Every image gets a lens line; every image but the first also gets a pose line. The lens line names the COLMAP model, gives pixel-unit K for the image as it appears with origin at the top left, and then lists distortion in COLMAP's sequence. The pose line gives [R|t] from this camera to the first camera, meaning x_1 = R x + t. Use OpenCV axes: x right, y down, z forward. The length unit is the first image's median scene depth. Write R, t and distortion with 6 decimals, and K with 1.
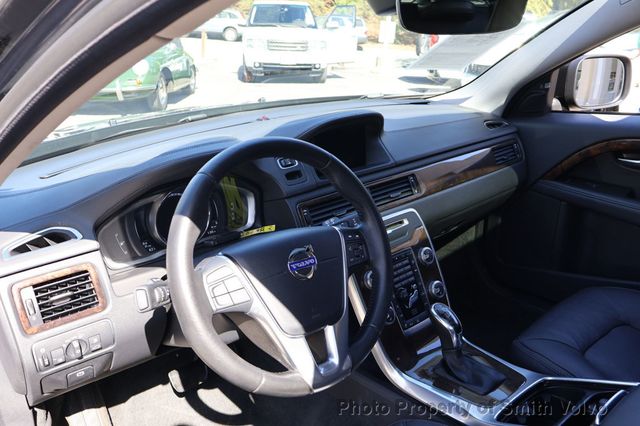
lens RADIAL K [[572.6, 0, 320.0], [0, 572.6, 213.0], [0, 0, 1]] dist [0.083269, 0.001317]
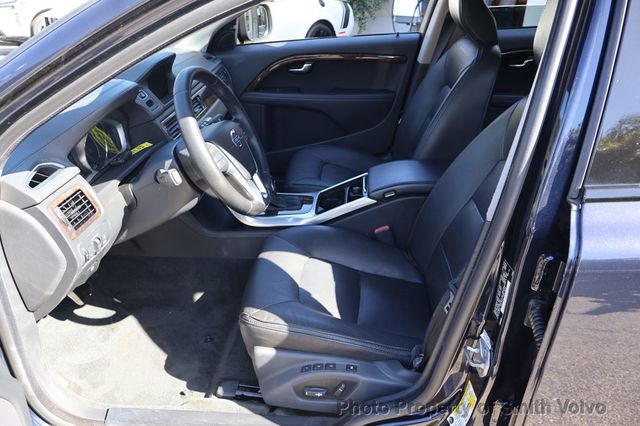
lens RADIAL K [[595.7, 0, 320.0], [0, 595.7, 213.0], [0, 0, 1]] dist [-0.011652, -0.010747]
pose [[0.700142, -0.286360, 0.654064, -0.660116], [0.245026, 0.956784, 0.156608, 0.052180], [-0.670644, 0.050615, 0.740050, -0.256734]]
